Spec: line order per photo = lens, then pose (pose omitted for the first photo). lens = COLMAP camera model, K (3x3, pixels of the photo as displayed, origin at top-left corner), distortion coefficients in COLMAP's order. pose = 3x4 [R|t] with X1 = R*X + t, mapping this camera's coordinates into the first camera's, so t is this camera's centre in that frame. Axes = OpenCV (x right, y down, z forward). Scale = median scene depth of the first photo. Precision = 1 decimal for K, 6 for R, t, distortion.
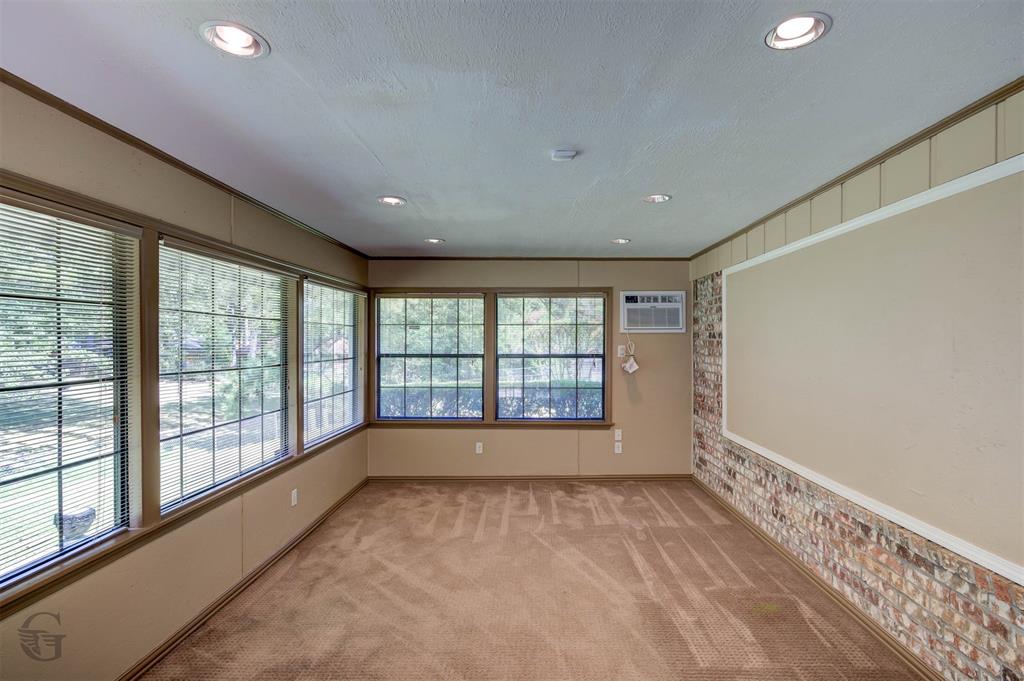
lens RADIAL K [[500.0, 0, 514.0], [0, 500.0, 345.8], [0, 0, 1]] dist [-0.005615, -0.001433]
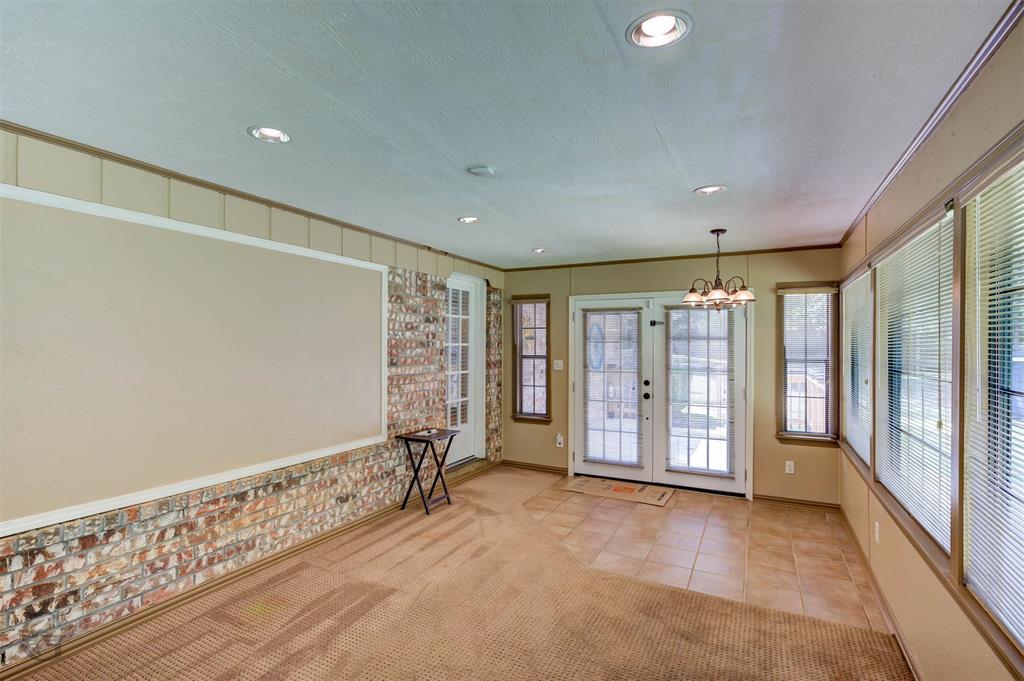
lens RADIAL K [[500.0, 0, 513.1], [0, 500.0, 341.2], [0, 0, 1]] dist [-0.005615, -0.001433]
pose [[-0.910251, 0.006235, 0.414009, -0.386746], [0.004841, 0.999979, -0.004415, 0.002686], [-0.414028, -0.002015, -0.910262, 1.806243]]
